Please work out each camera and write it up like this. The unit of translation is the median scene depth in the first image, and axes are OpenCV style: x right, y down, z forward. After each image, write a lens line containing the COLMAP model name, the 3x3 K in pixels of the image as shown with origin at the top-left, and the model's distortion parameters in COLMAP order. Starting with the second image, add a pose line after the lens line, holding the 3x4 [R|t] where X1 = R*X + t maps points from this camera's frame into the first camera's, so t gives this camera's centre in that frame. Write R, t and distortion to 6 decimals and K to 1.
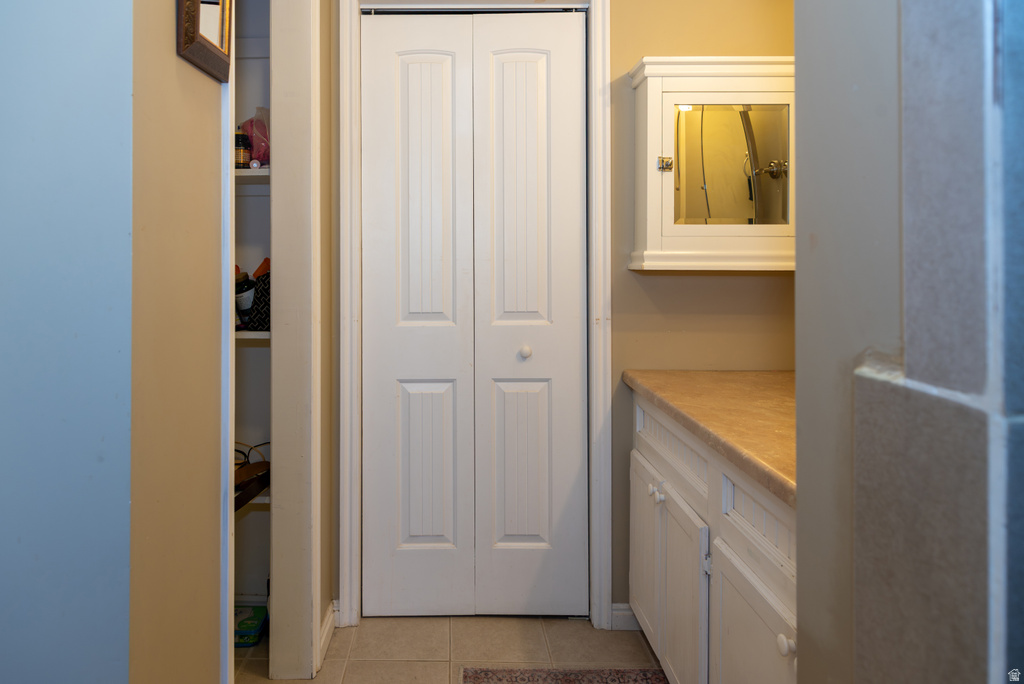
lens RADIAL K [[705.8, 0, 458.0], [0, 705.8, 255.7], [0, 0, 1]] dist [0.004477, 0.001221]
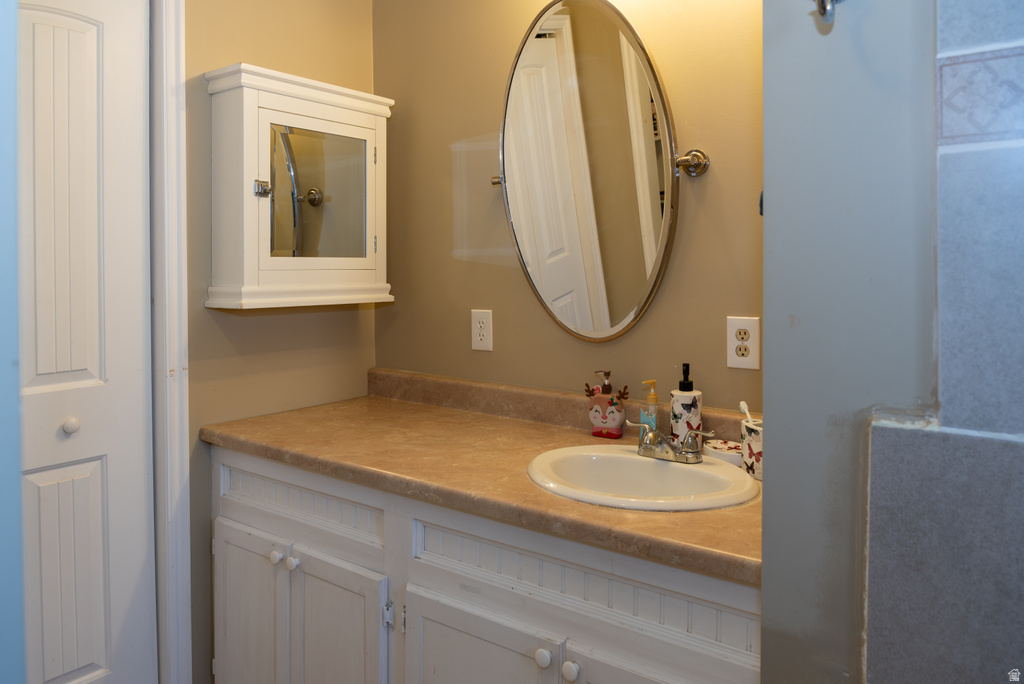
lens RADIAL K [[734.2, 0, 512.2], [0, 734.2, 271.9], [0, 0, 1]] dist [0.004113, -0.023841]
pose [[0.596525, -0.011529, 0.802511, -0.261424], [-0.001700, 0.999876, 0.015629, -0.039685], [-0.802592, -0.010688, 0.596432, 0.192493]]
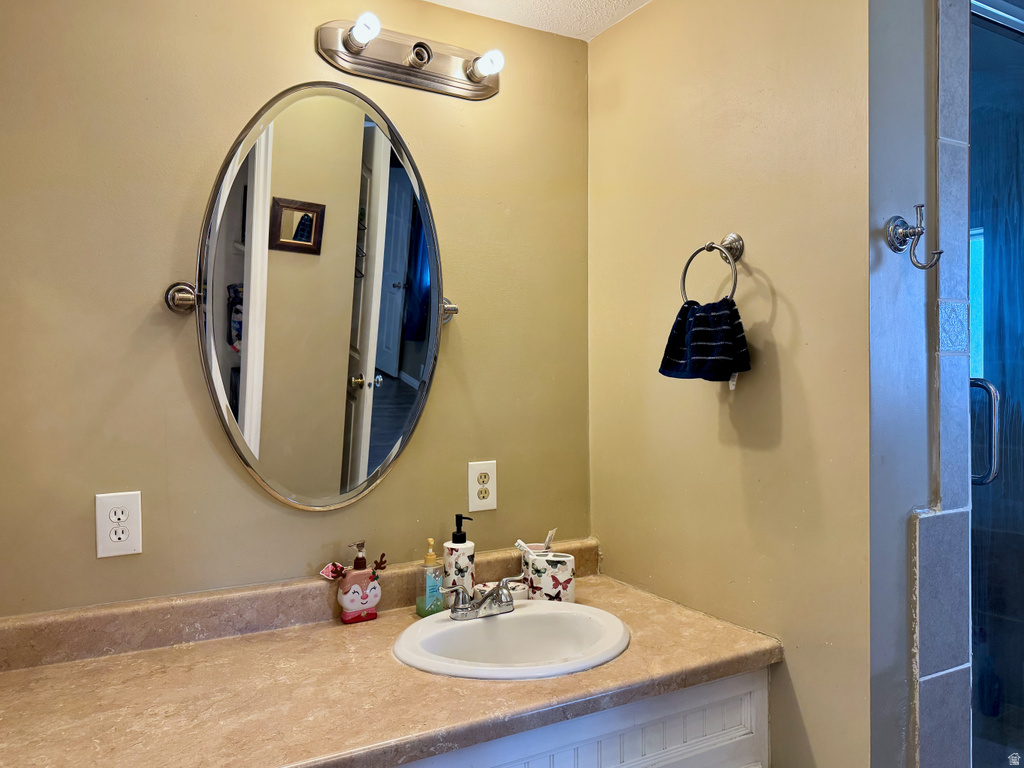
lens RADIAL K [[755.9, 0, 512.0], [0, 755.9, 384.0], [0, 0, 1]] dist [0.083361, -0.134749]
pose [[-0.498394, -0.003164, 0.866945, -0.235265], [0.000993, 0.999991, 0.004220, -0.071030], [-0.866950, 0.002964, -0.498386, 0.883405]]
